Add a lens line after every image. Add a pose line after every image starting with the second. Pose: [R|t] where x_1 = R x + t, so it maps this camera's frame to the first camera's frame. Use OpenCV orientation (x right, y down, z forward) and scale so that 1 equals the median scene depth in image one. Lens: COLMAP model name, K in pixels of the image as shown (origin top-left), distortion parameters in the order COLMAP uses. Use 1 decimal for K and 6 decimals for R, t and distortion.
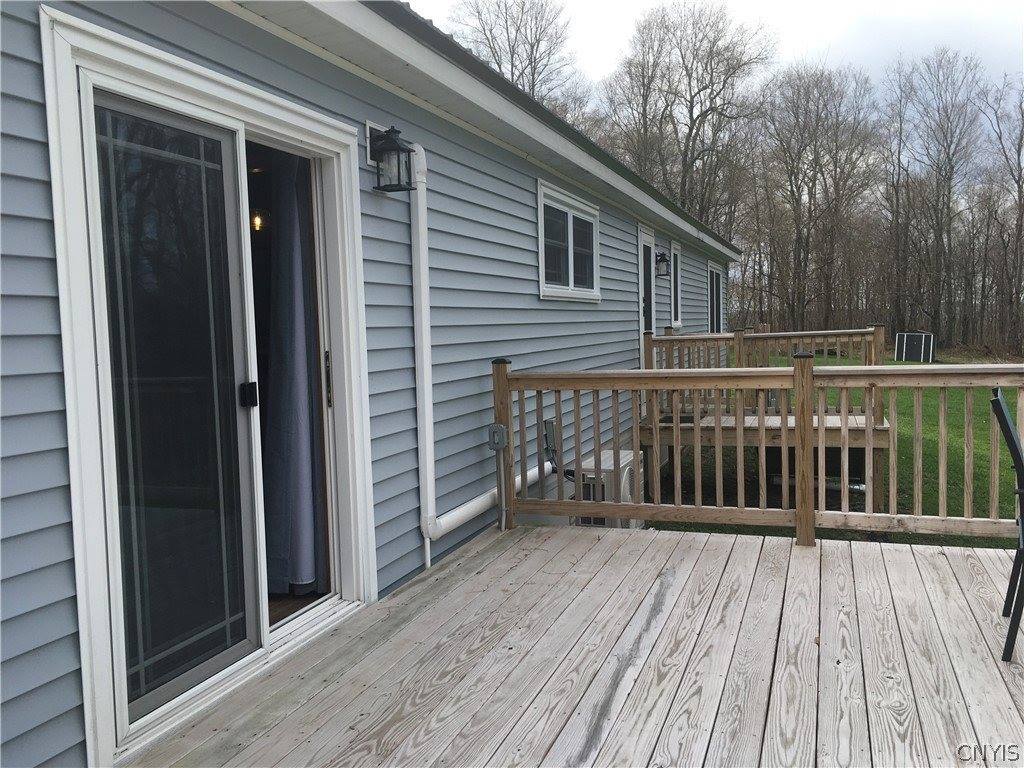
lens RADIAL K [[886.0, 0, 512.5], [0, 886.0, 383.2], [0, 0, 1]] dist [0.036664, -0.011913]
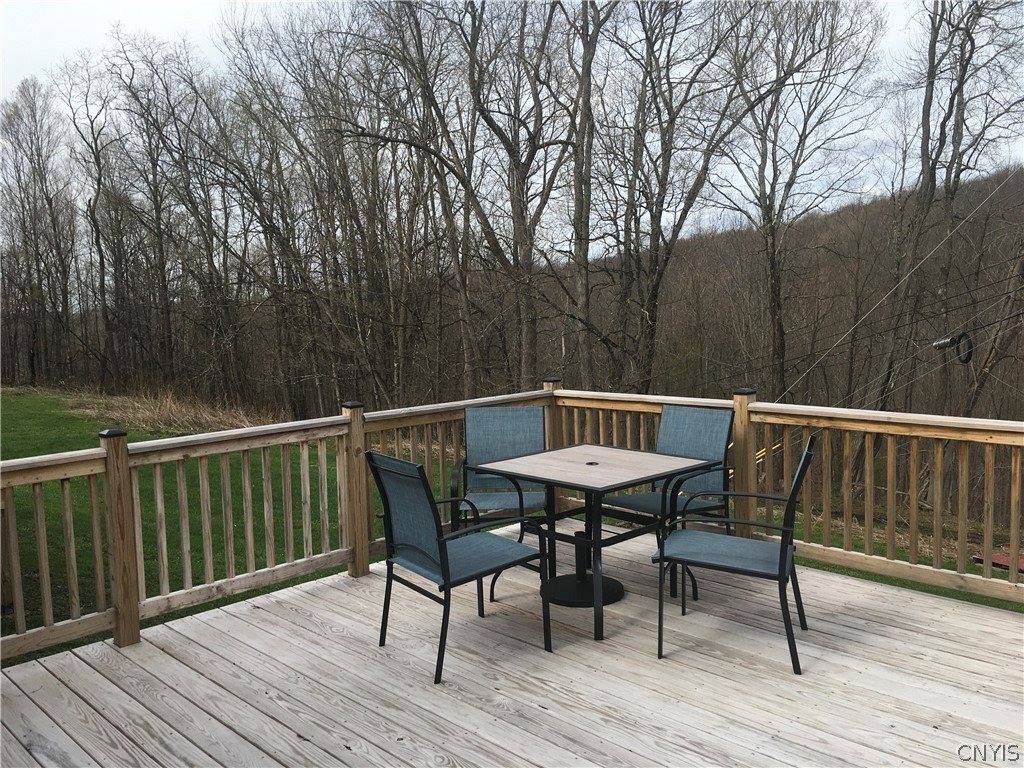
lens RADIAL K [[886.0, 0, 512.8], [0, 886.0, 383.1], [0, 0, 1]] dist [0.036664, -0.011913]
pose [[0.431608, -0.071424, 0.899229, -0.320657], [0.078227, 0.996069, 0.041569, -0.094002], [-0.898663, 0.052402, 0.435499, 0.269985]]
